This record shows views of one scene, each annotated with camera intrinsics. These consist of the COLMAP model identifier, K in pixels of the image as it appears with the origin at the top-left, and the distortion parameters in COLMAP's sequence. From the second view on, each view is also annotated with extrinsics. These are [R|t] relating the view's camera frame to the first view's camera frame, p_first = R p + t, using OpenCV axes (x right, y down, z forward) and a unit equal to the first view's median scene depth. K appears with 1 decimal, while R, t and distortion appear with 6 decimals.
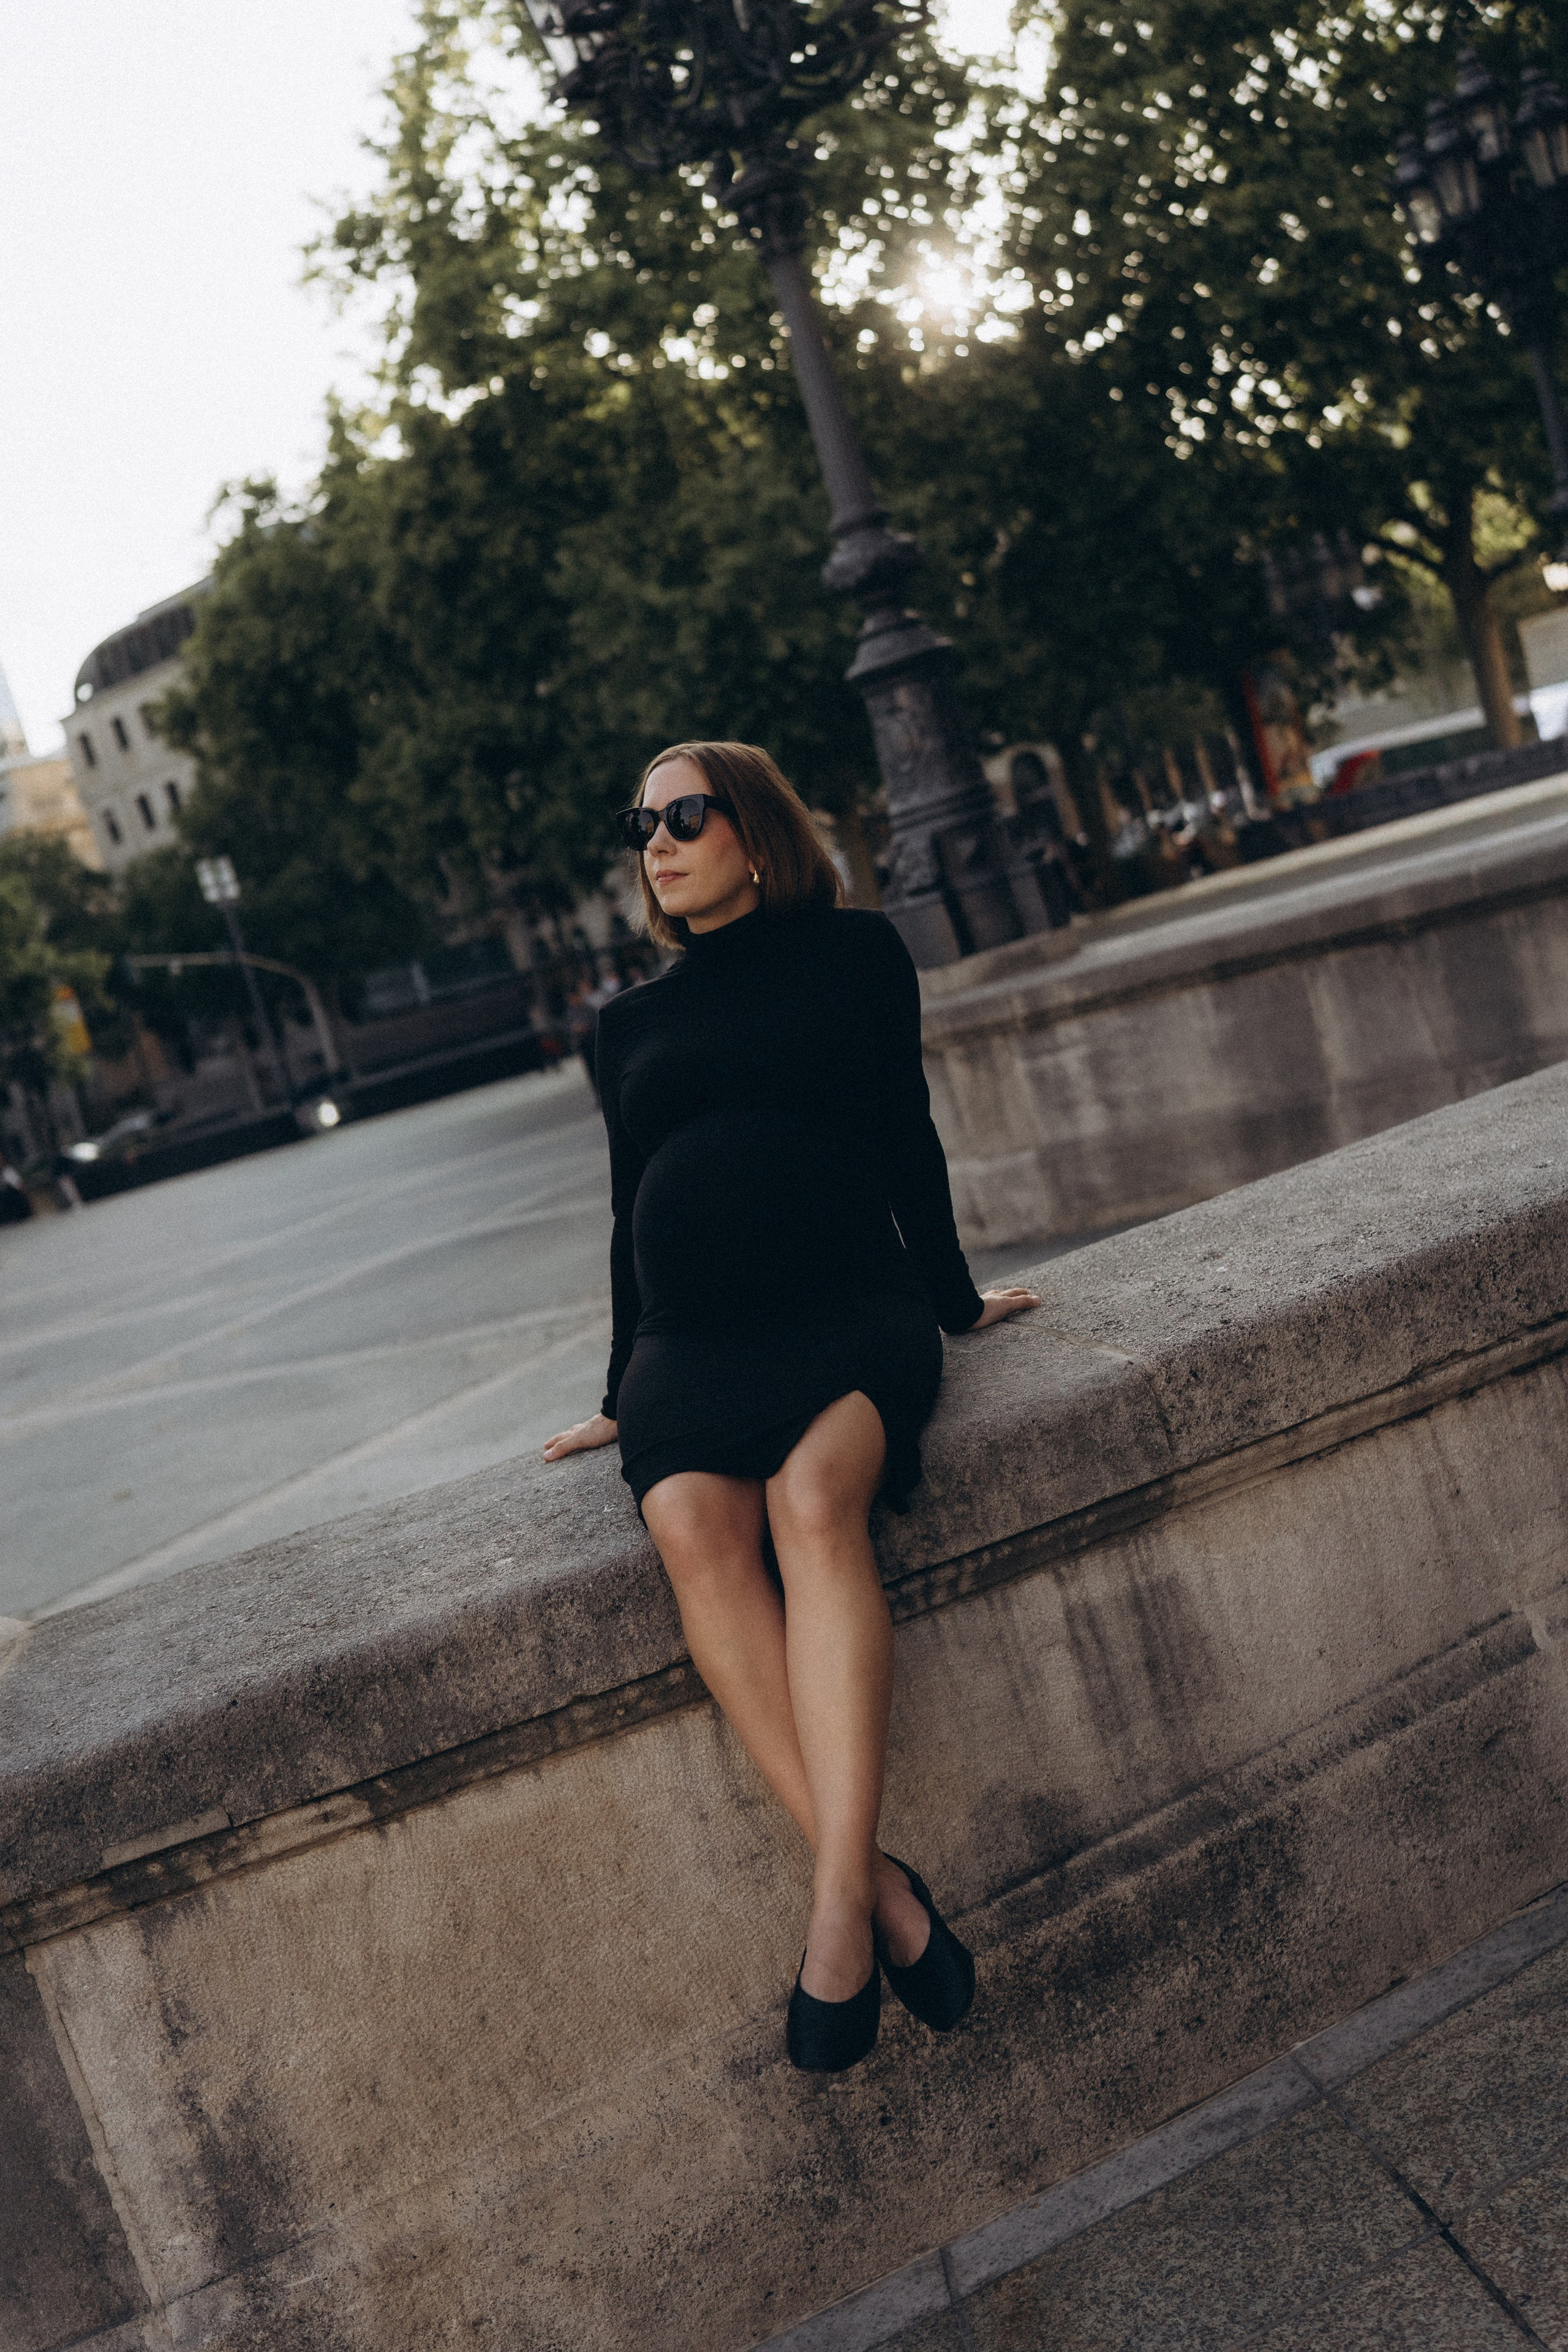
lens RADIAL K [[2430.7, 0, 727.0], [0, 2430.7, 1237.3], [0, 0, 1]] dist [-0.005927, 0.003861]
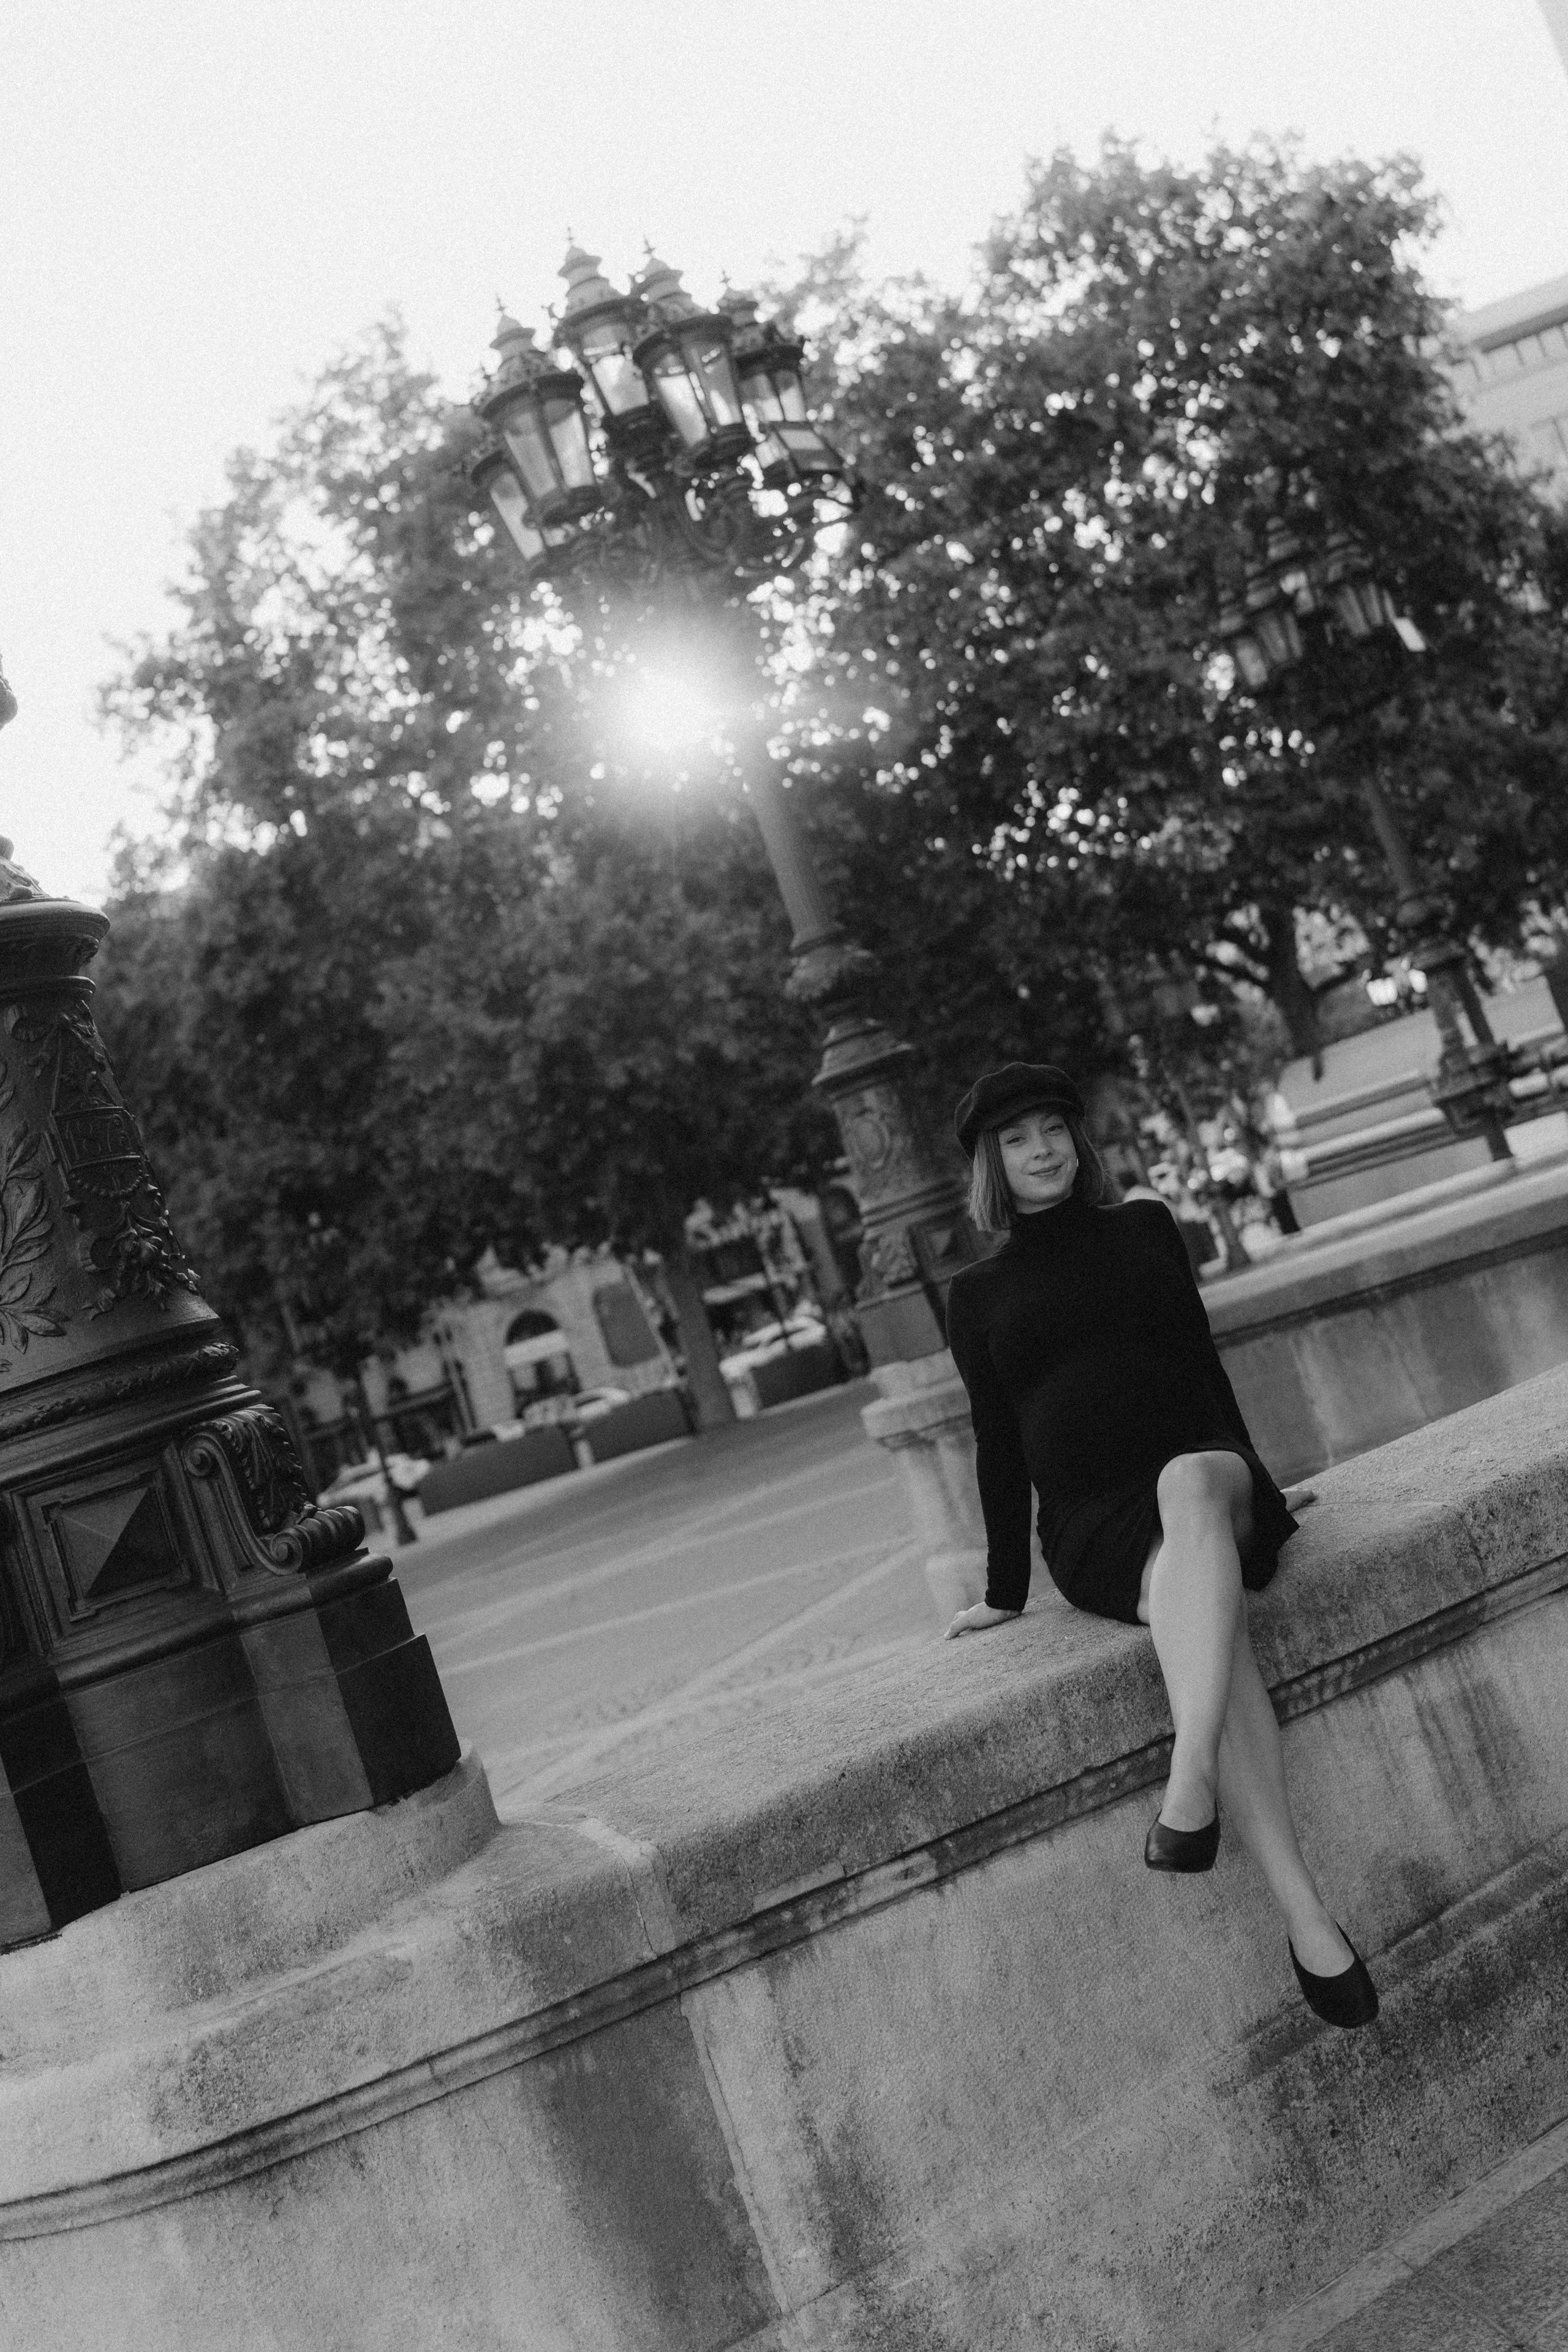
lens RADIAL K [[2796.3, 0, 712.6], [0, 2796.3, 848.2], [0, 0, 1]] dist [-0.015053, -0.012510]
pose [[0.994286, -0.013217, 0.105925, -0.124617], [0.046527, 0.946746, -0.318601, 0.057218], [-0.096073, 0.321709, 0.941952, -0.165002]]
